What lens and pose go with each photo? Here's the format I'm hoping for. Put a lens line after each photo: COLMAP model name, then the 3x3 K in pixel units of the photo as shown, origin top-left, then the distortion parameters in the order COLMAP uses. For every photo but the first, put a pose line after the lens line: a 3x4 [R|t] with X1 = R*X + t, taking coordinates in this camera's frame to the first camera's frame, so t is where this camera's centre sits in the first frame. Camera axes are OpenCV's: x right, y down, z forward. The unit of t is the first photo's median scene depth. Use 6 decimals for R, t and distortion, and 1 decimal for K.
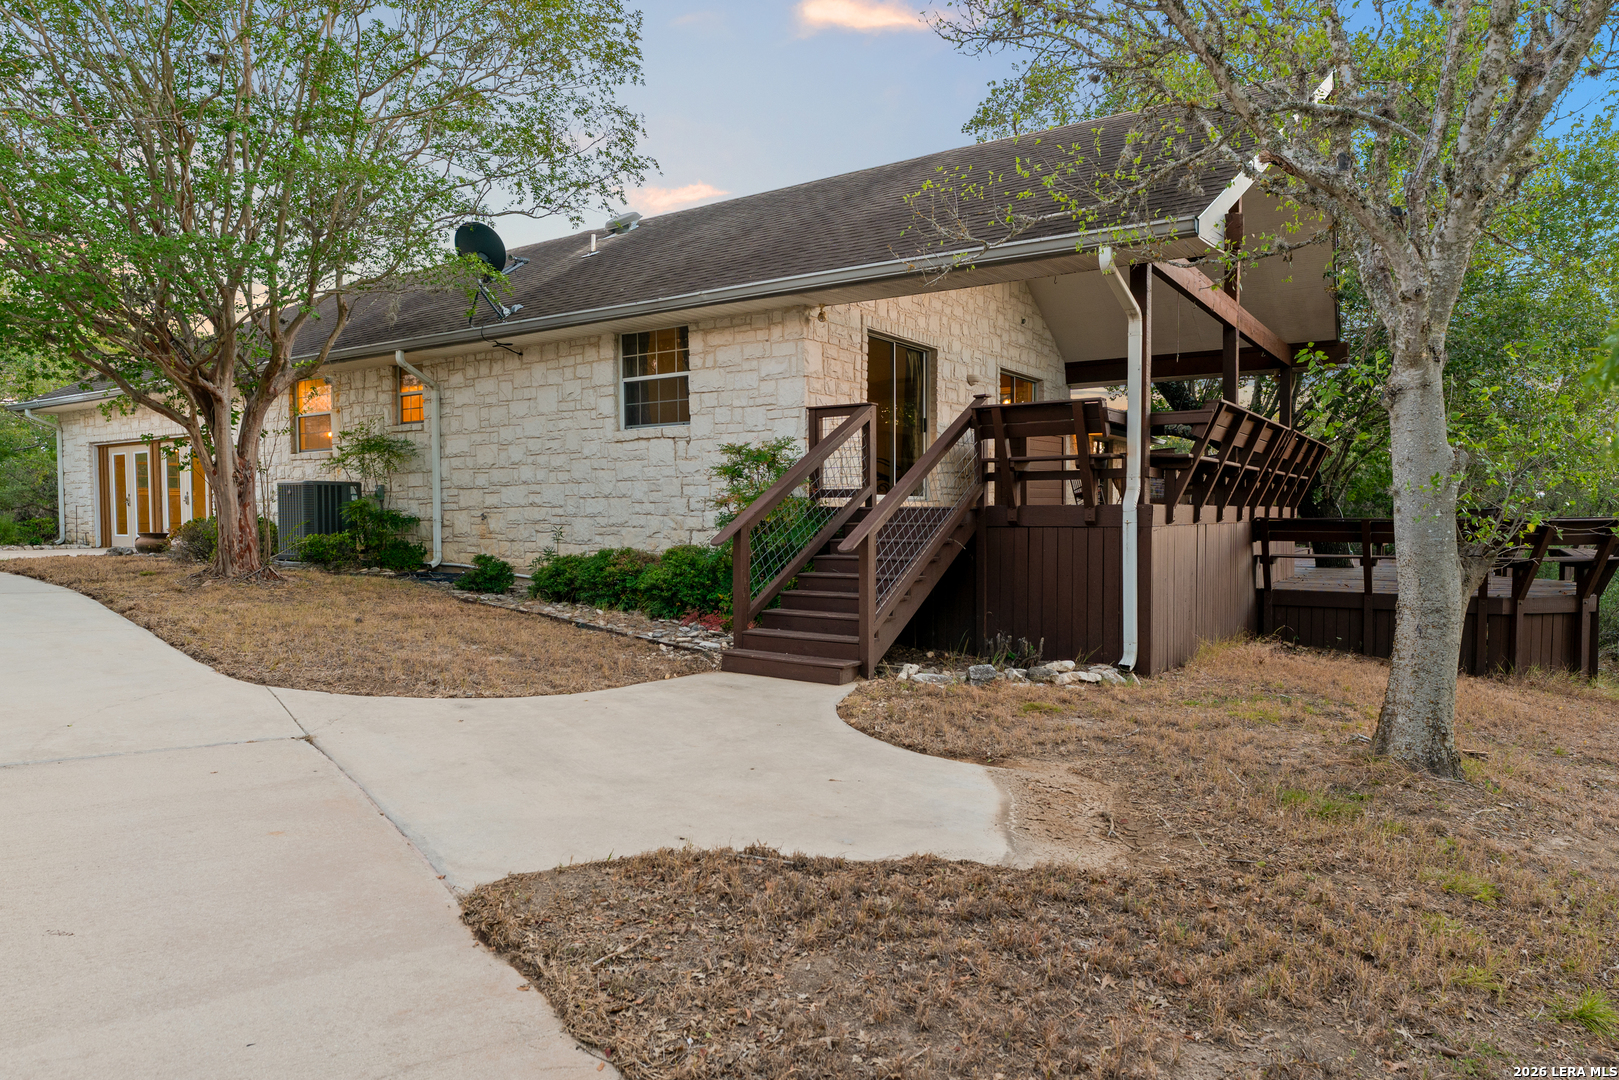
lens RADIAL K [[1013.4, 0, 809.7], [0, 1013.4, 542.4], [0, 0, 1]] dist [-0.000457, -0.001935]
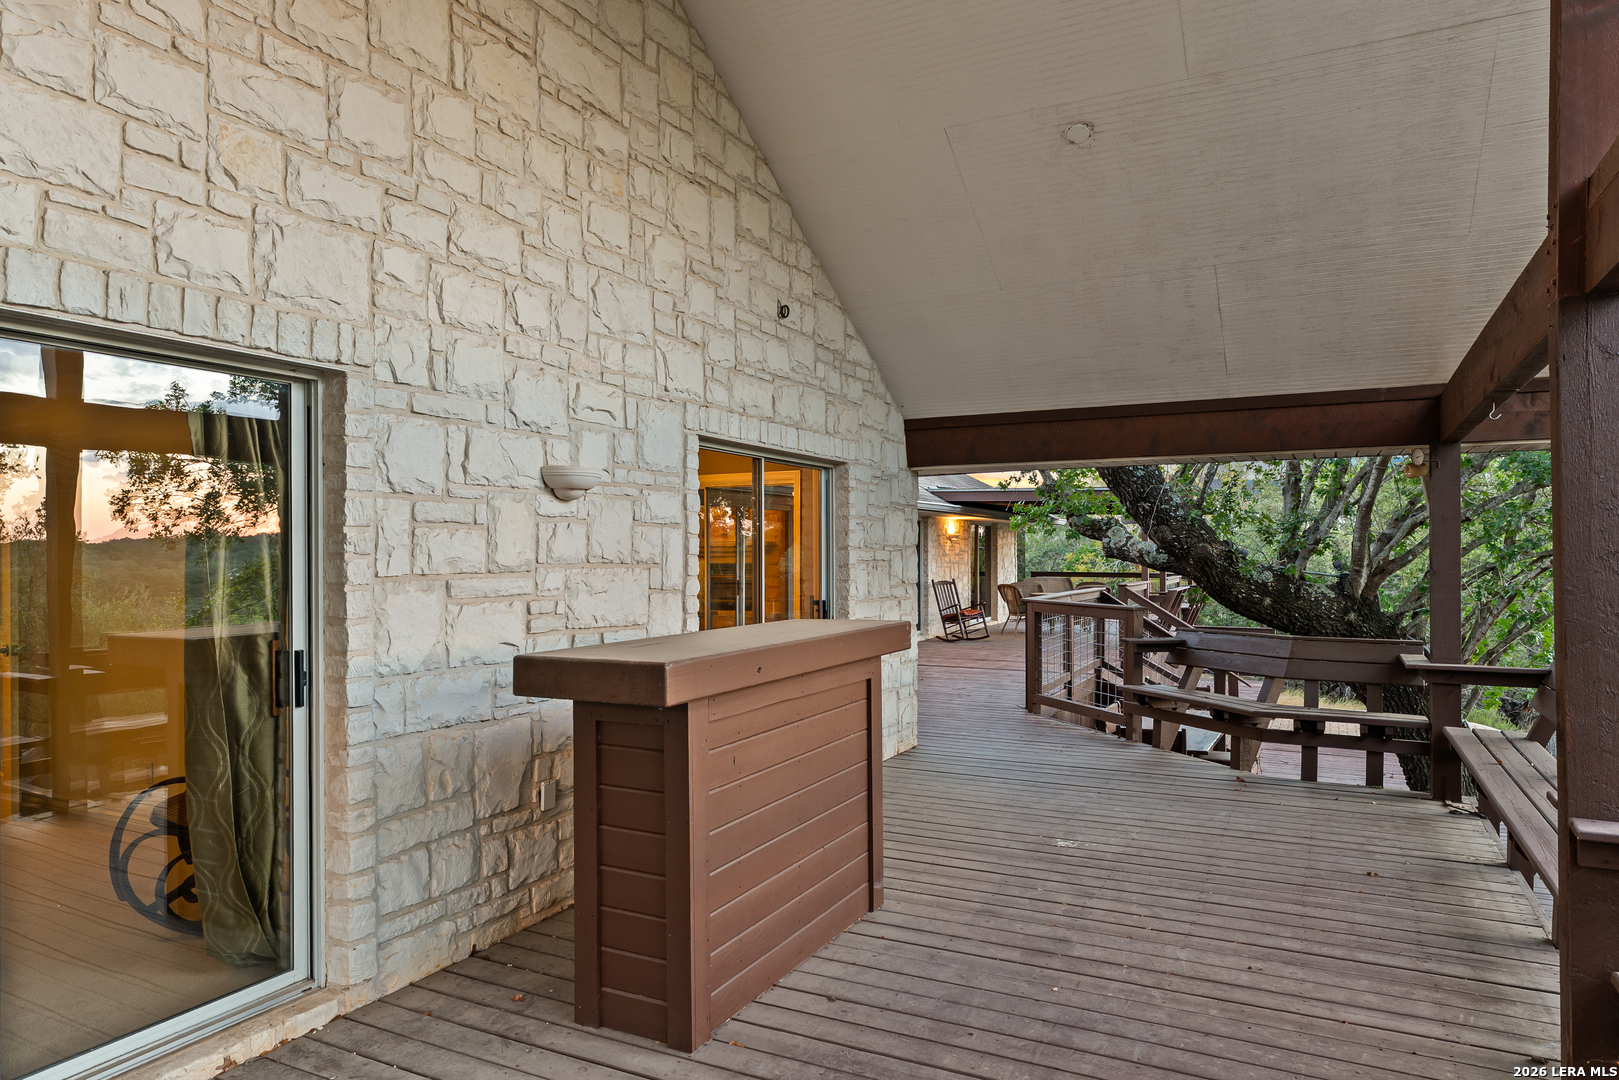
lens RADIAL K [[1013.4, 0, 799.6], [0, 1013.4, 543.0], [0, 0, 1]] dist [-0.000457, -0.001935]
pose [[0.994091, -0.002305, 0.108529, 0.177525], [0.006888, 0.999099, -0.041872, -0.117779], [-0.108335, 0.042372, 0.993211, 0.635812]]
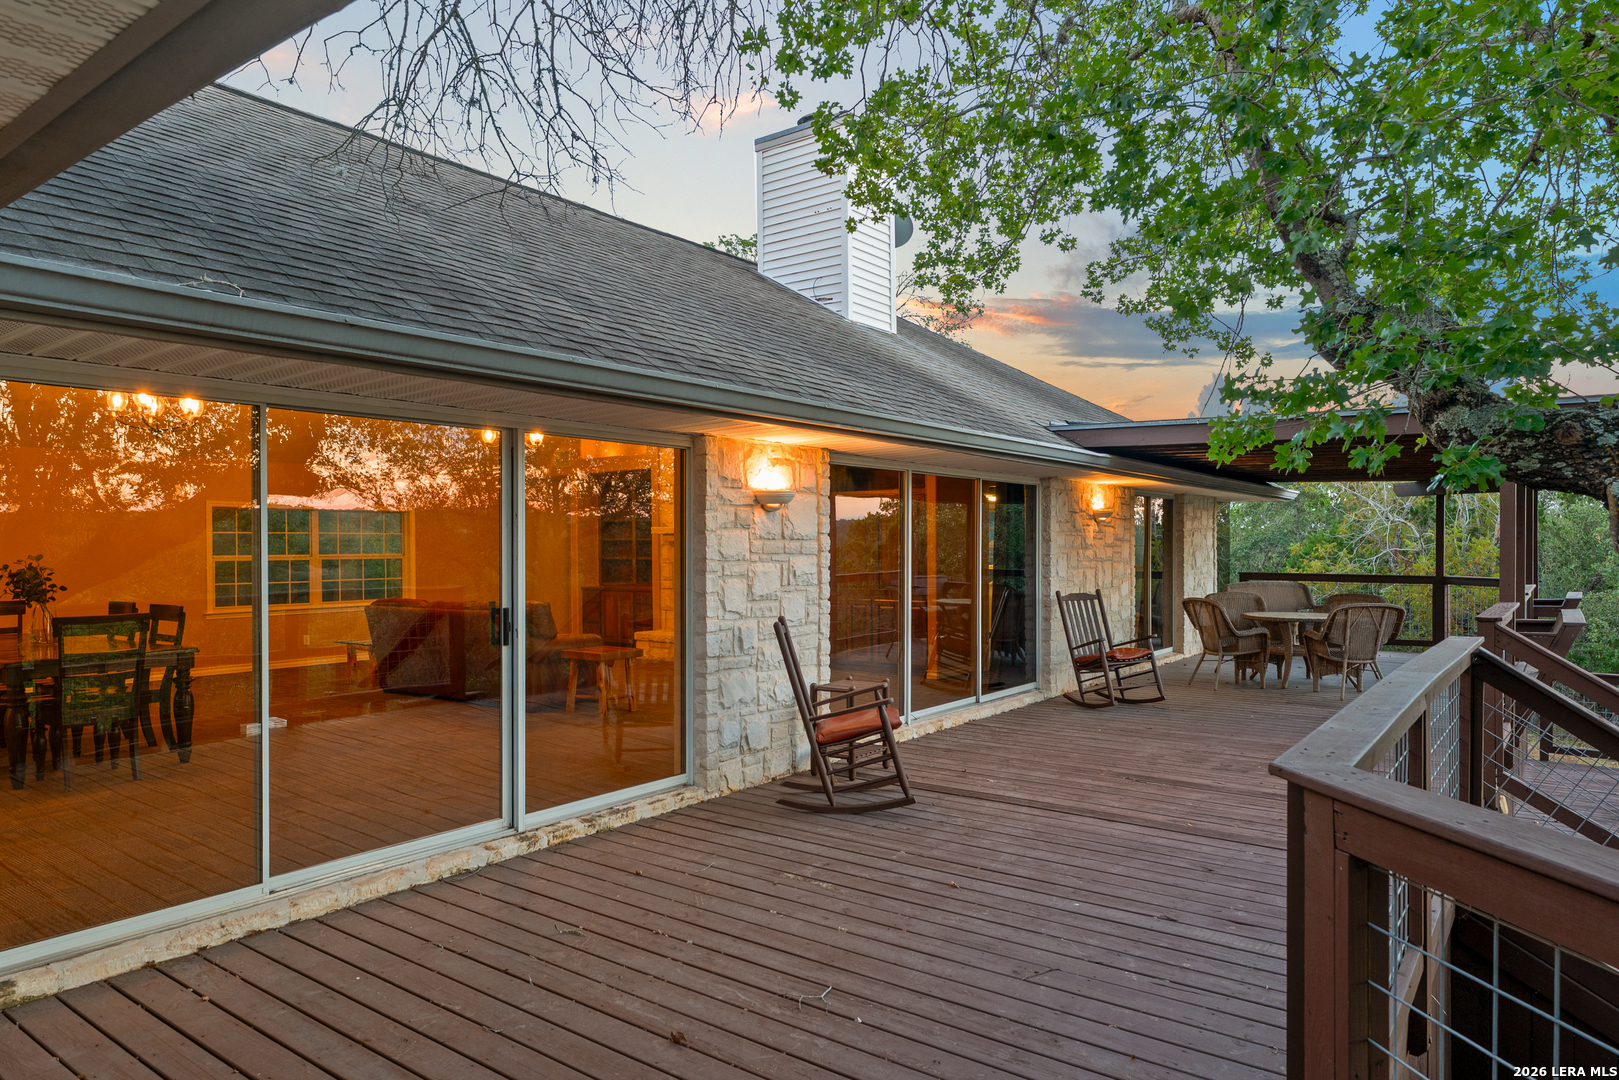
lens RADIAL K [[1013.4, 0, 805.5], [0, 1013.4, 550.6], [0, 0, 1]] dist [-0.000457, -0.001935]
pose [[0.998108, -0.002407, -0.061441, 0.247470], [0.000837, 0.999673, -0.025560, -0.124442], [0.061483, 0.025460, 0.997783, 0.853072]]
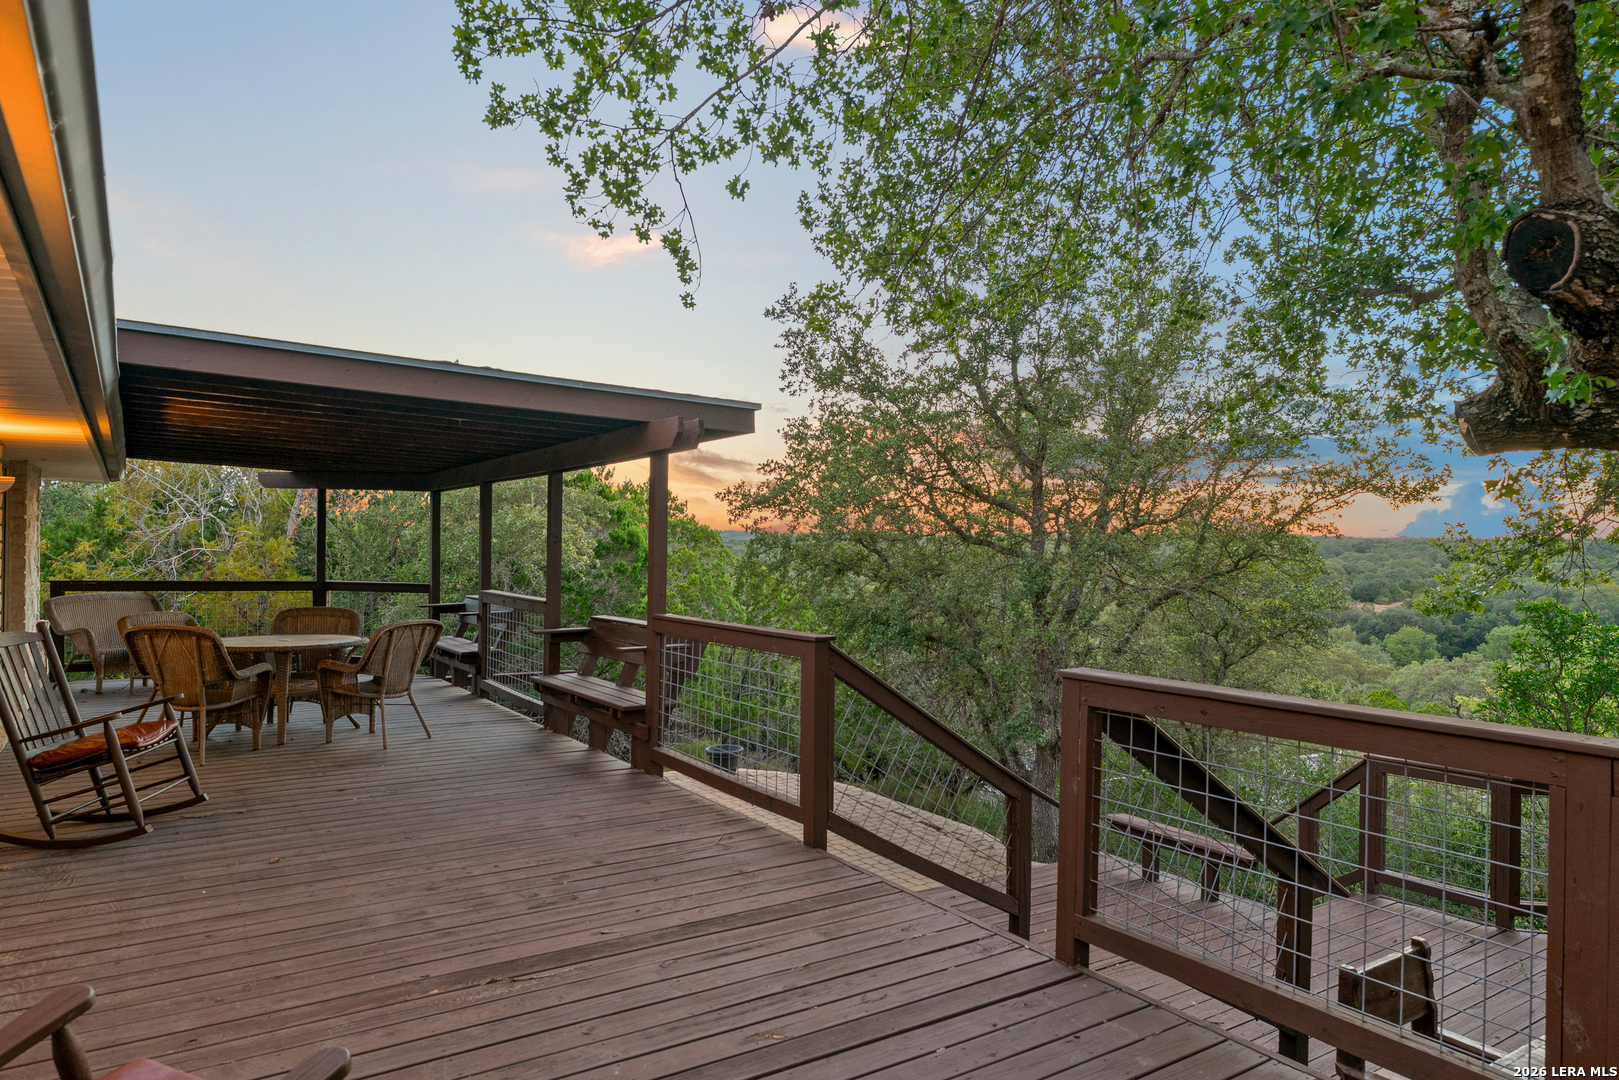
lens RADIAL K [[1013.4, 0, 811.3], [0, 1013.4, 537.1], [0, 0, 1]] dist [-0.000457, -0.001935]
pose [[0.384502, 0.011352, 0.923054, 0.213399], [0.022902, 0.999499, -0.021832, -0.128039], [-0.922840, 0.029534, 0.384050, 0.973794]]
